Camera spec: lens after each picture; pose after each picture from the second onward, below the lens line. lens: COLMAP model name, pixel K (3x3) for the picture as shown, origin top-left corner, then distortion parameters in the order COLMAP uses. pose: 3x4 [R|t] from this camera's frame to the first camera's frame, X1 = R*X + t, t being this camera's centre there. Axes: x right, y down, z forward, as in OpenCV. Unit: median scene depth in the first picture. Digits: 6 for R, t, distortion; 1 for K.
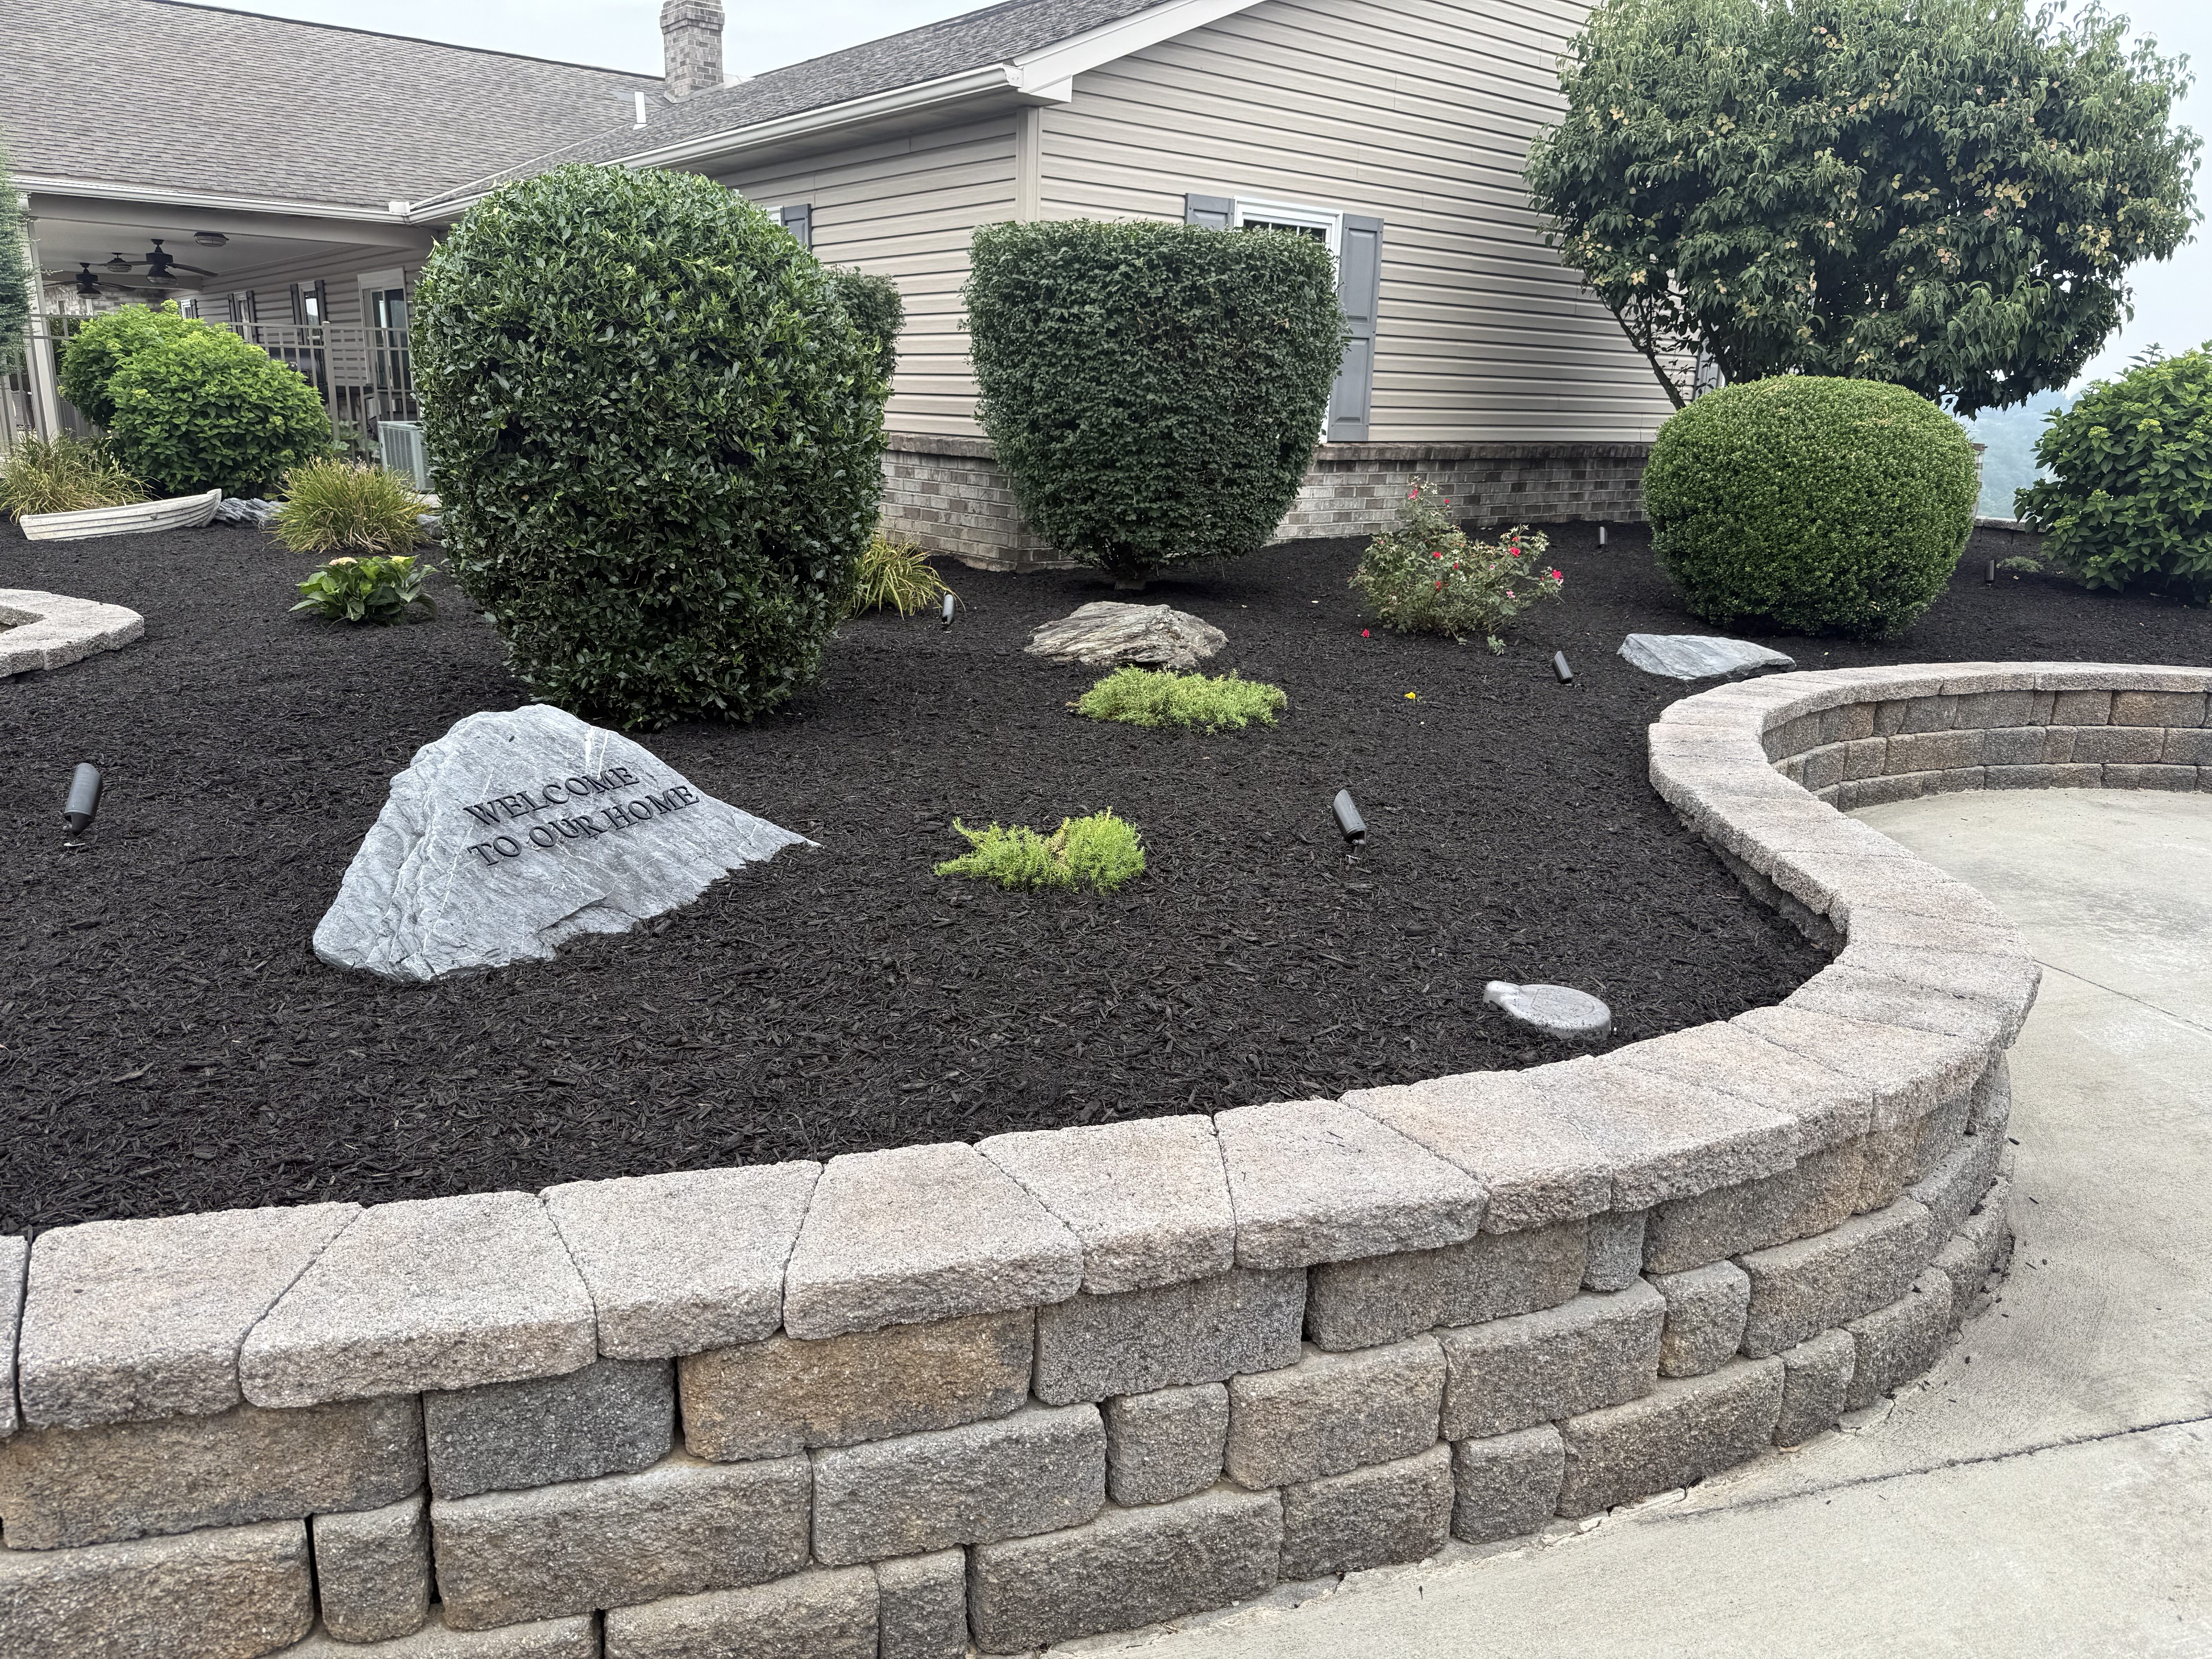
lens RADIAL K [[1648.2, 0, 1097.0], [0, 1648.2, 834.6], [0, 0, 1]] dist [-0.006963, -0.042648]
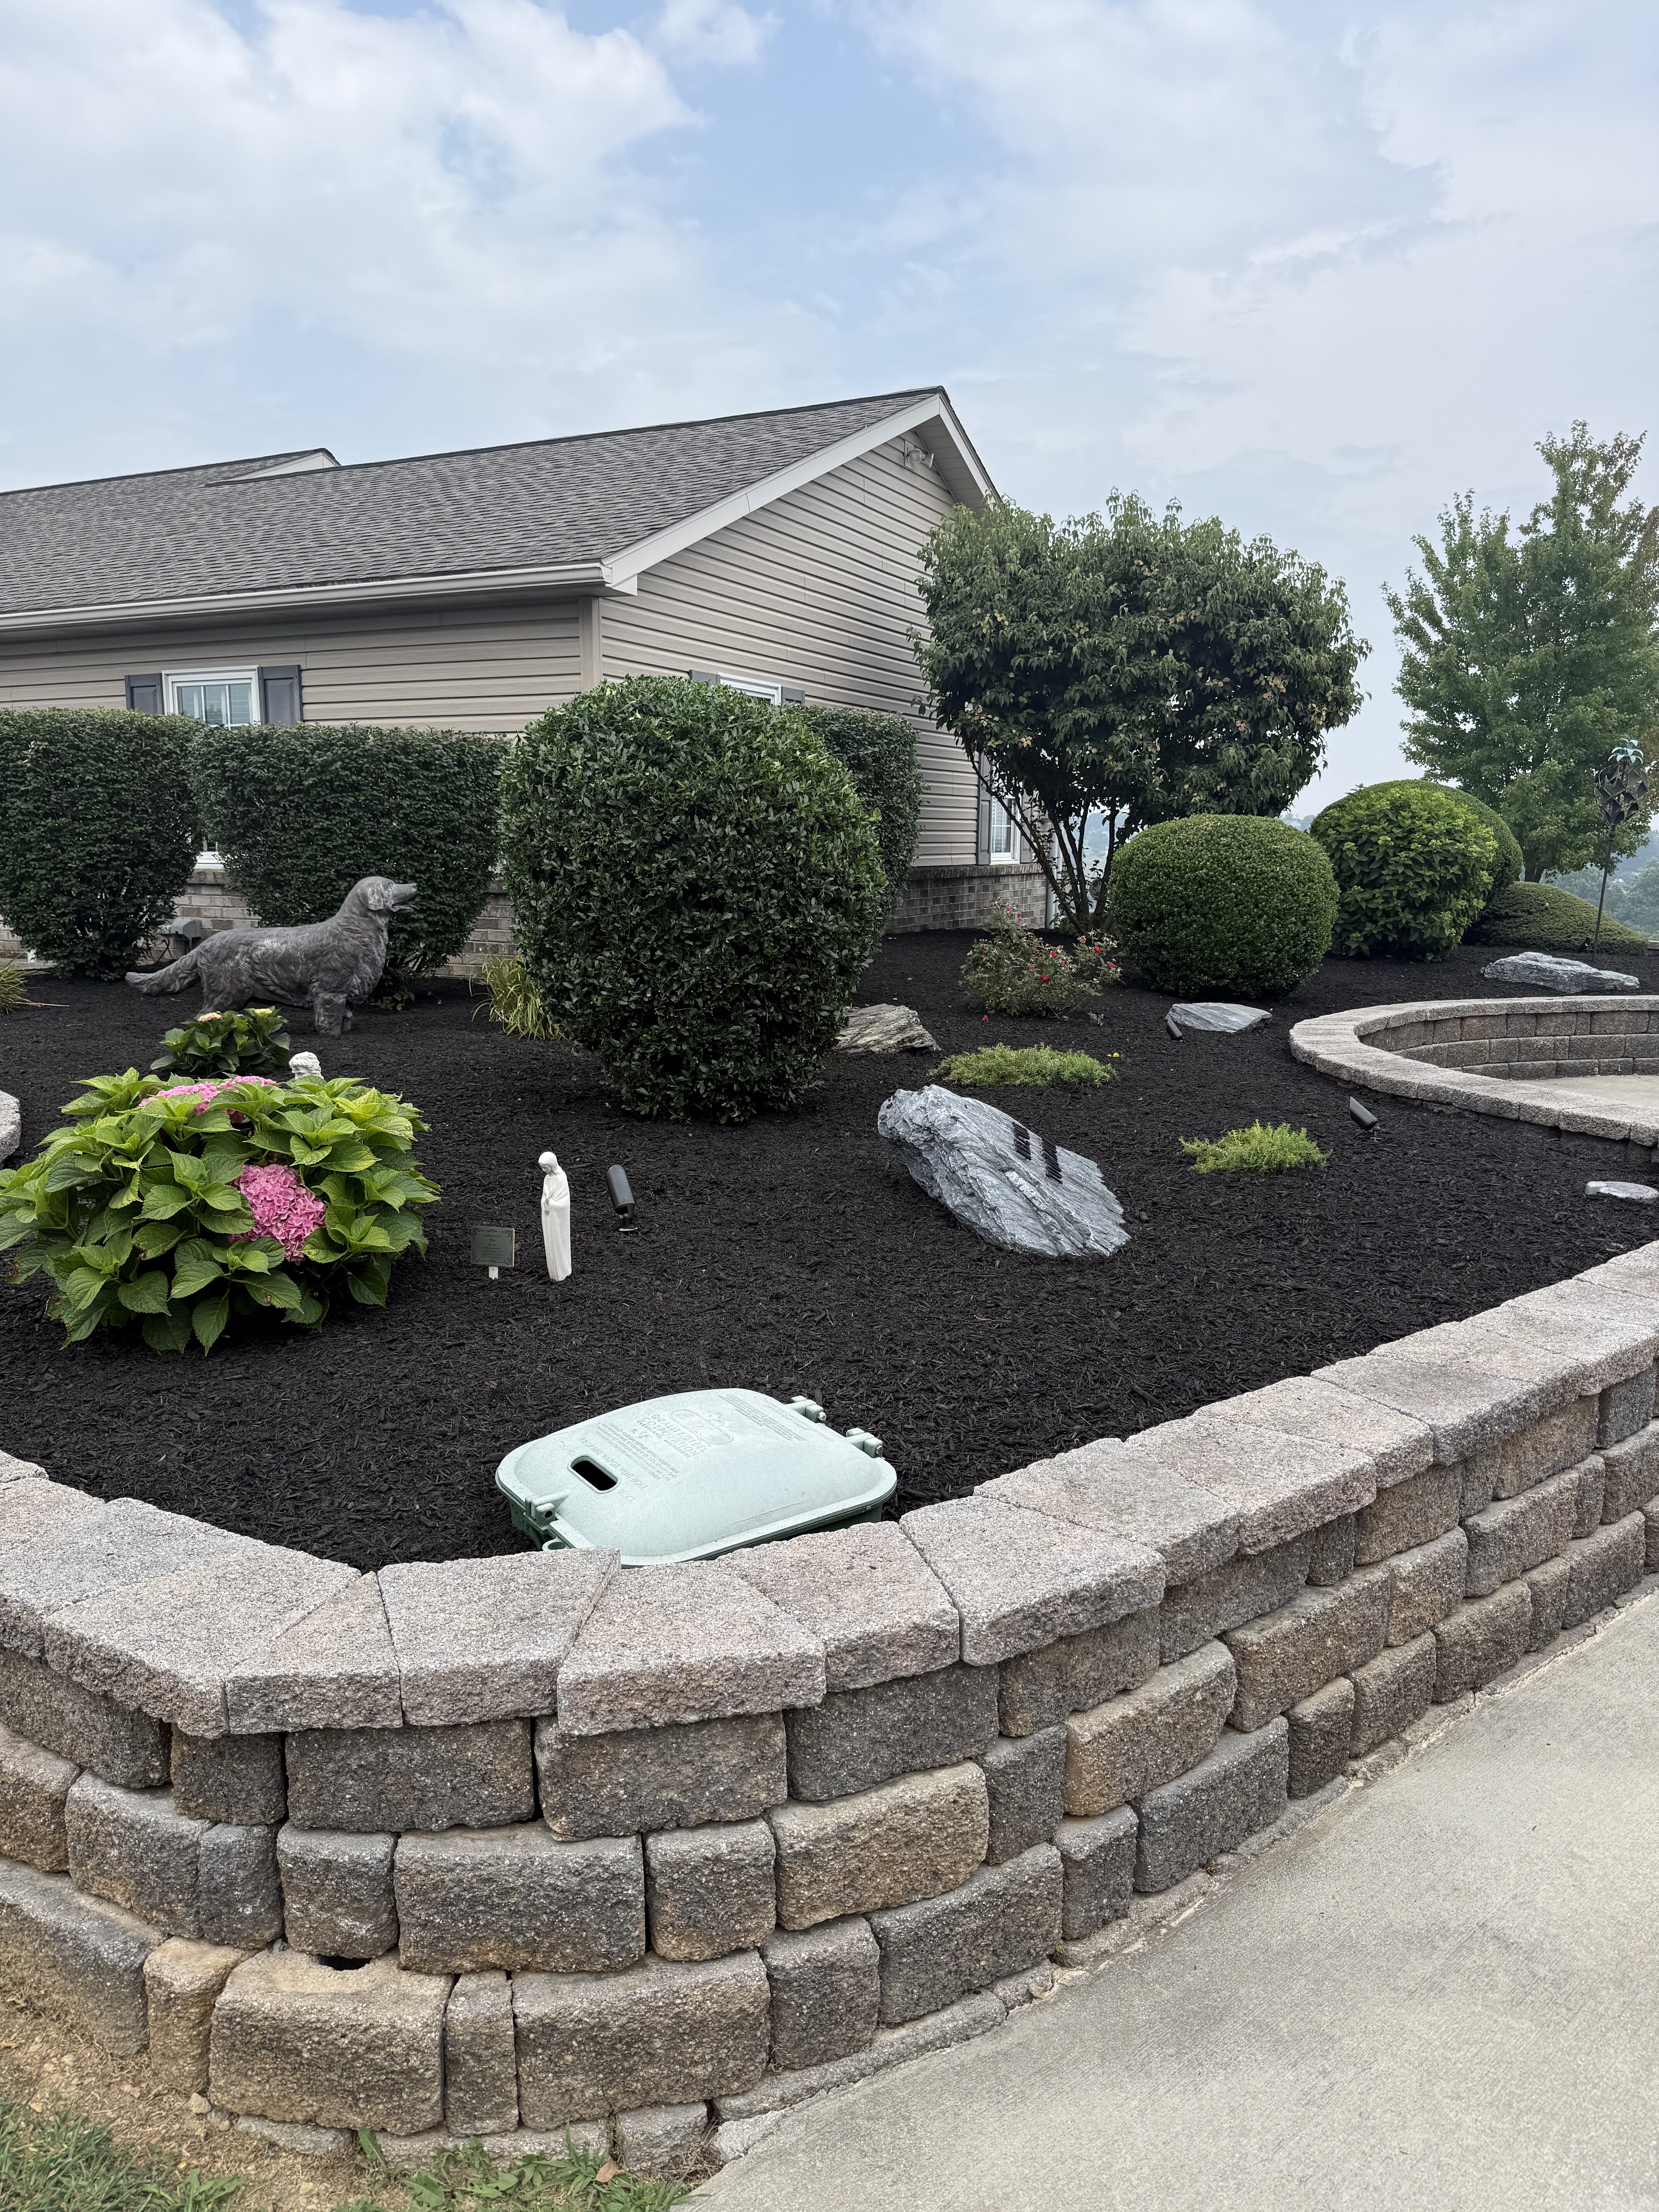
lens RADIAL K [[1648.2, 0, 828.5], [0, 1648.2, 1109.0], [0, 0, 1]] dist [-0.006963, -0.042648]
pose [[0.894955, -0.094488, 0.436037, -0.448853], [0.130392, 0.990040, -0.053089, 0.000206], [-0.426678, 0.104368, 0.898361, -0.085455]]
